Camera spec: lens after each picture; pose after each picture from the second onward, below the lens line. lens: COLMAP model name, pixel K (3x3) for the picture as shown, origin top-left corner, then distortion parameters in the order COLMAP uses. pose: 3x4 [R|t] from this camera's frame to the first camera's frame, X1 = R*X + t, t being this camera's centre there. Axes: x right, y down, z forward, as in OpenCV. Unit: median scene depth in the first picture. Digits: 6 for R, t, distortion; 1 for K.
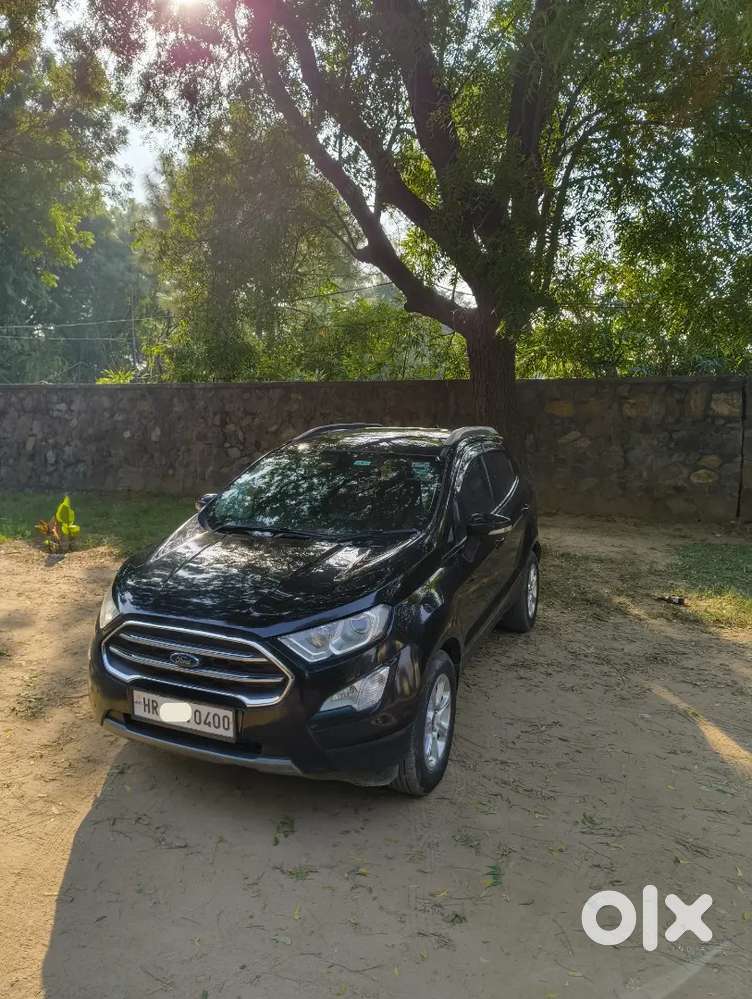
lens RADIAL K [[692.9, 0, 372.7], [0, 692.9, 503.5], [0, 0, 1]] dist [0.072677, -0.120816]
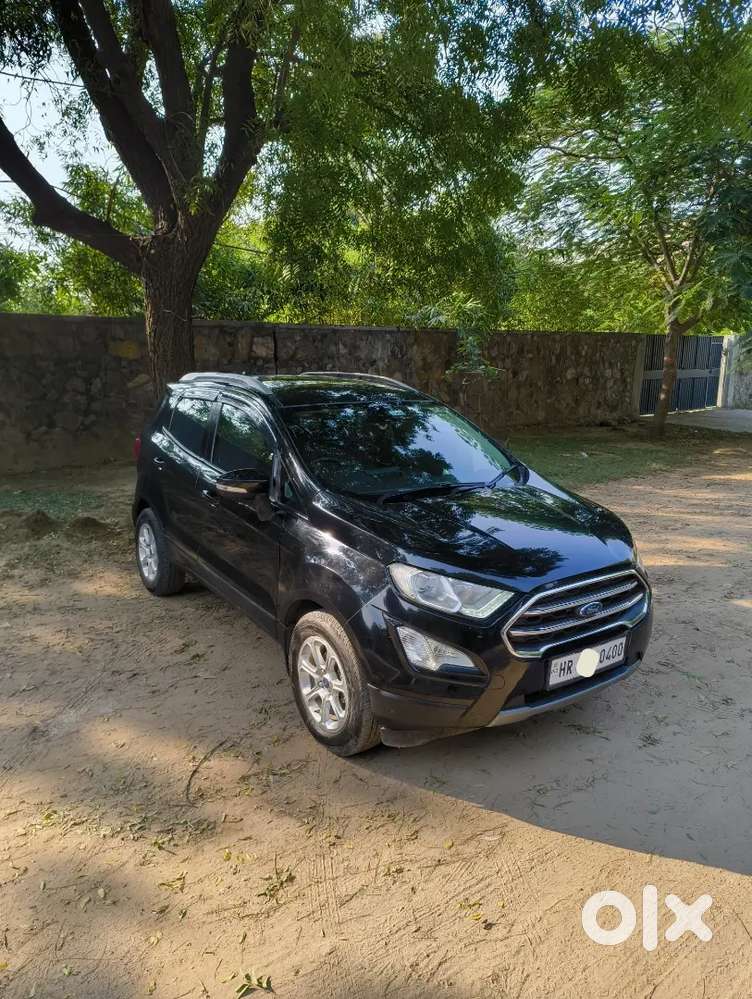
lens RADIAL K [[692.9, 0, 372.7], [0, 692.9, 503.5], [0, 0, 1]] dist [0.072677, -0.120816]
pose [[0.534289, -0.183898, 0.825056, -0.394955], [0.110055, 0.982874, 0.147805, -0.037262], [-0.838107, 0.011830, 0.545377, 0.219010]]
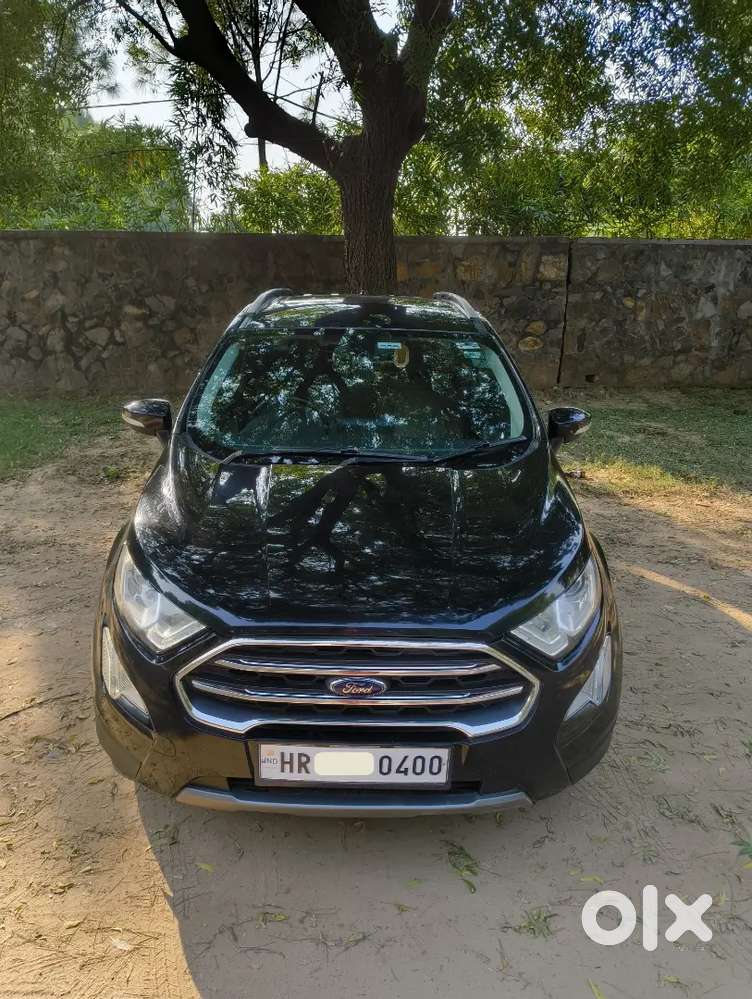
lens RADIAL K [[689.7, 0, 365.9], [0, 689.7, 522.0], [0, 0, 1]] dist [0.043295, -0.057131]
pose [[0.921311, -0.125420, 0.368045, -0.146306], [0.045902, 0.975013, 0.217354, -0.016092], [-0.386109, -0.183356, 0.904047, 0.145636]]
